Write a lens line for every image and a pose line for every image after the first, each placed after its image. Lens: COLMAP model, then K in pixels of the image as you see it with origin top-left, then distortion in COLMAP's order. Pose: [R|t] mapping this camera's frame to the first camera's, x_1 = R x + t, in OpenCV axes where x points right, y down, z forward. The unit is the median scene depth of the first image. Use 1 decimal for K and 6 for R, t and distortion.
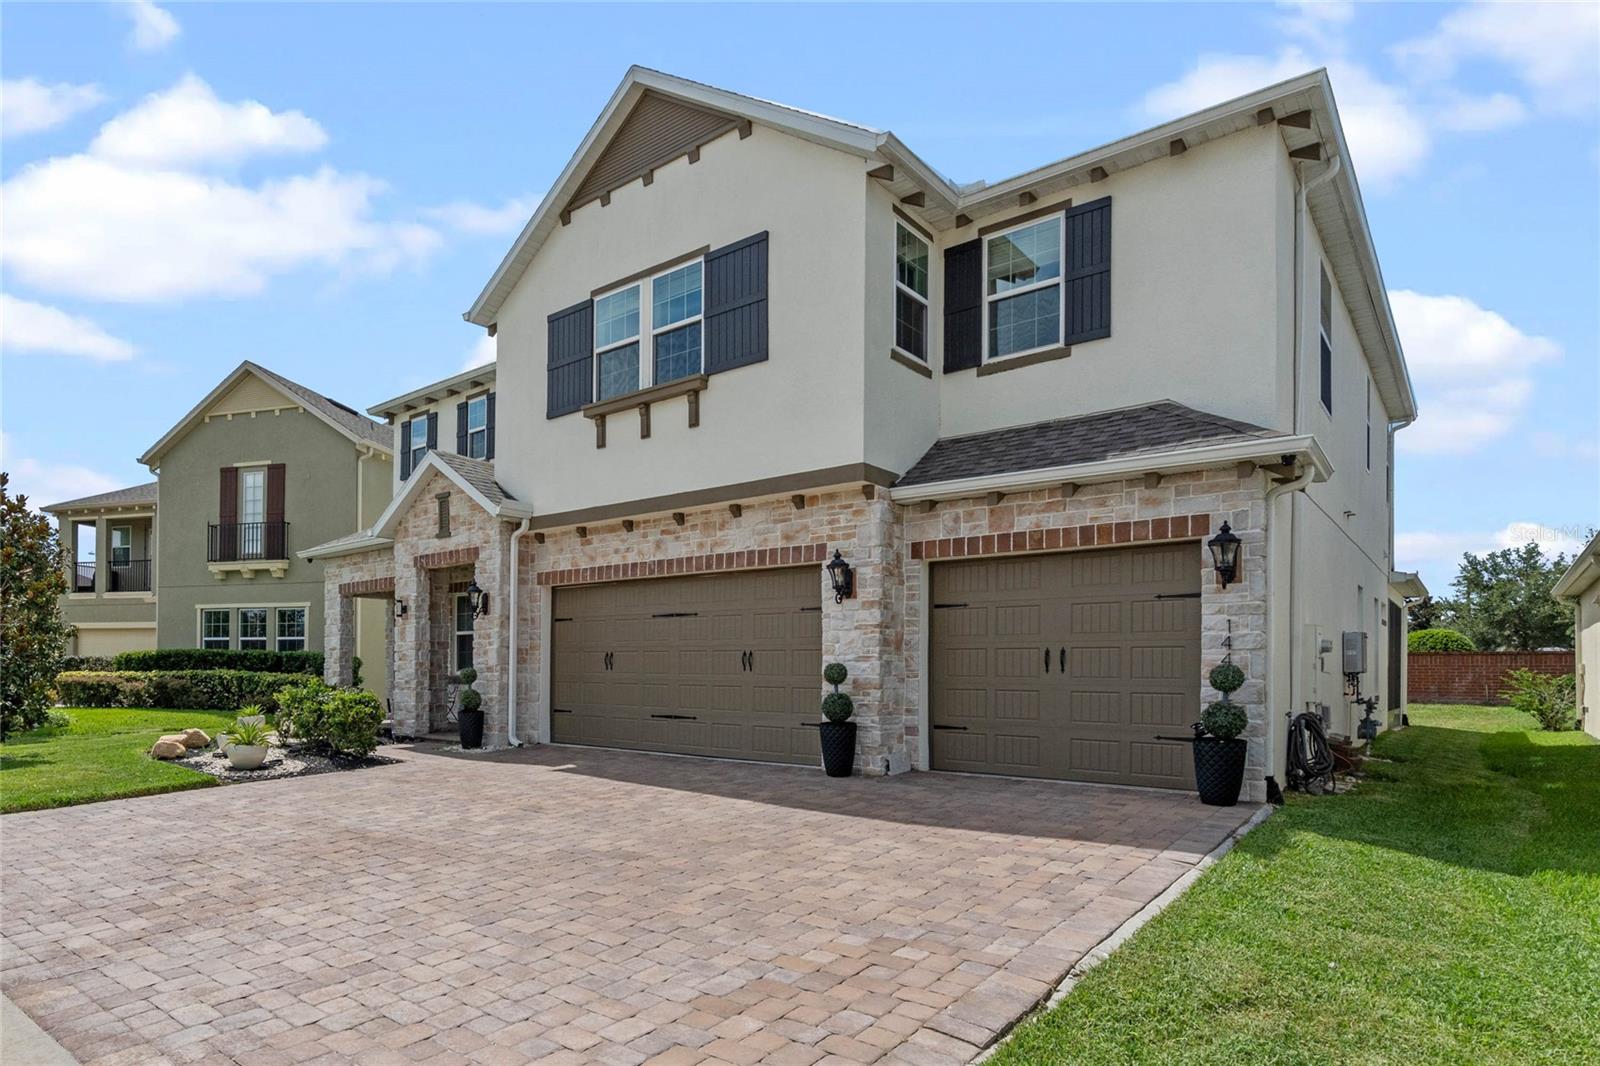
lens RADIAL K [[767.2, 0, 798.4], [0, 767.2, 507.0], [0, 0, 1]] dist [-0.002330, -0.000055]
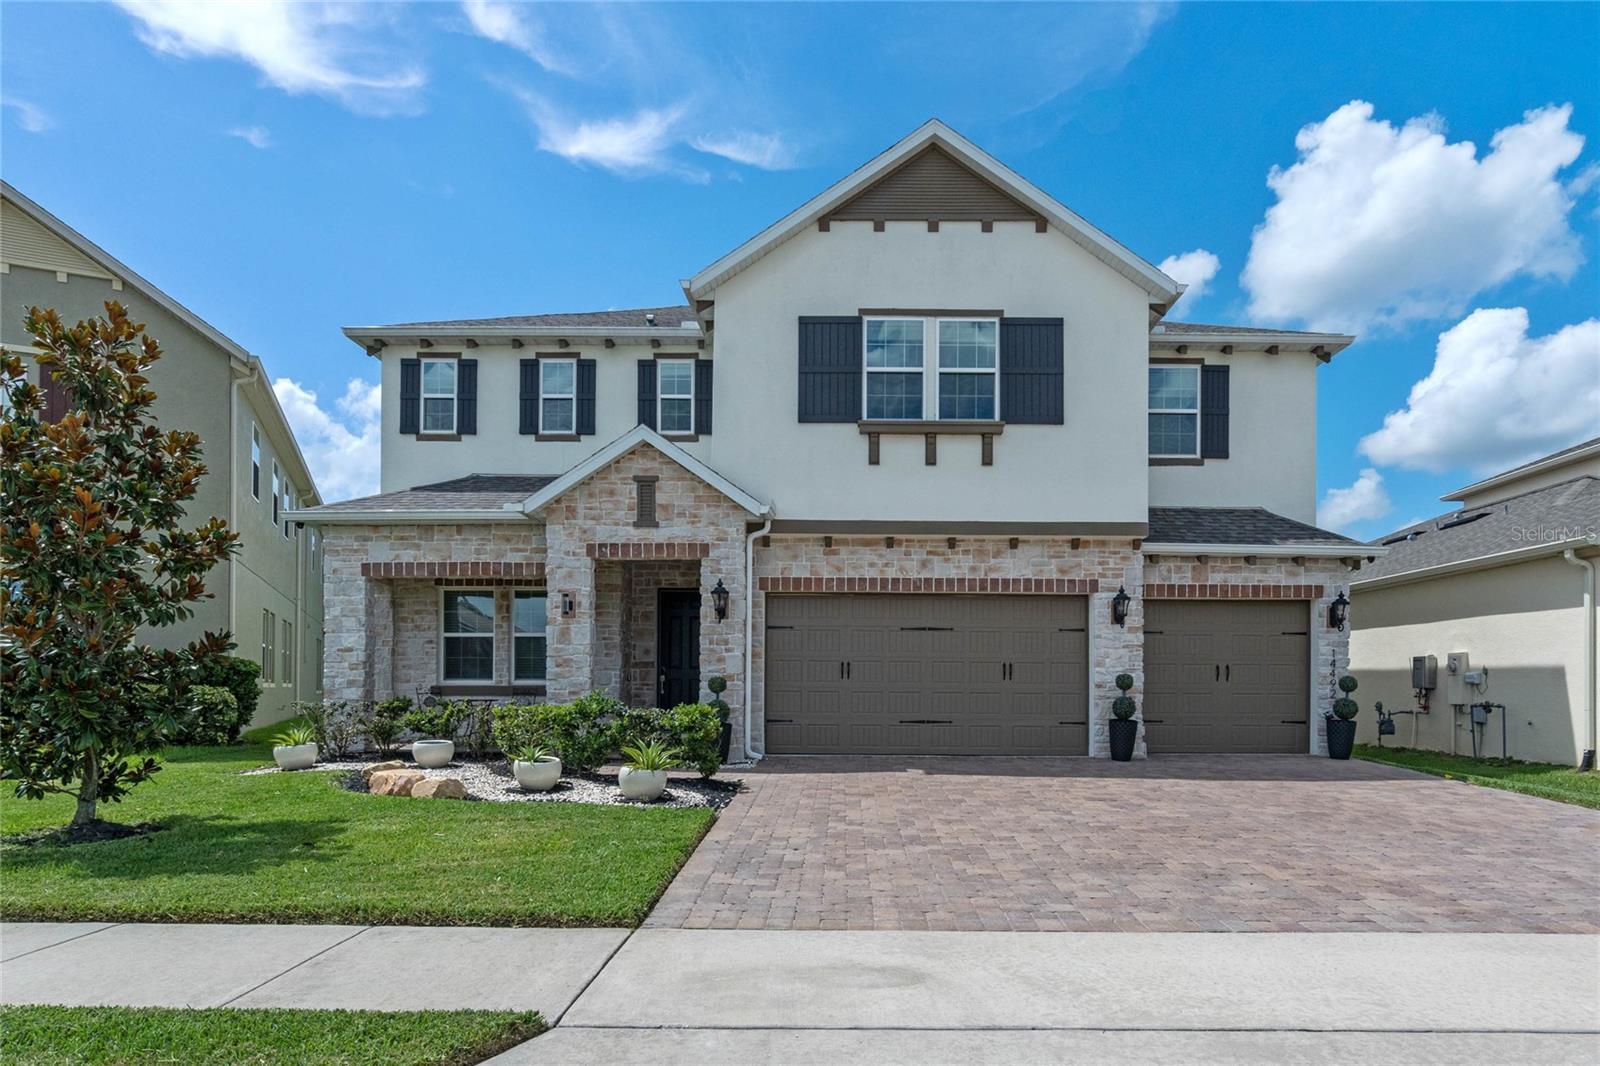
lens RADIAL K [[727.7, 0, 803.9], [0, 727.7, 528.9], [0, 0, 1]] dist [-0.003686, -0.000068]
pose [[0.813394, 0.120386, 0.569119, -0.940000], [-0.121936, 0.991901, -0.035545, 0.059138], [-0.568789, -0.040484, 0.821486, 0.259035]]
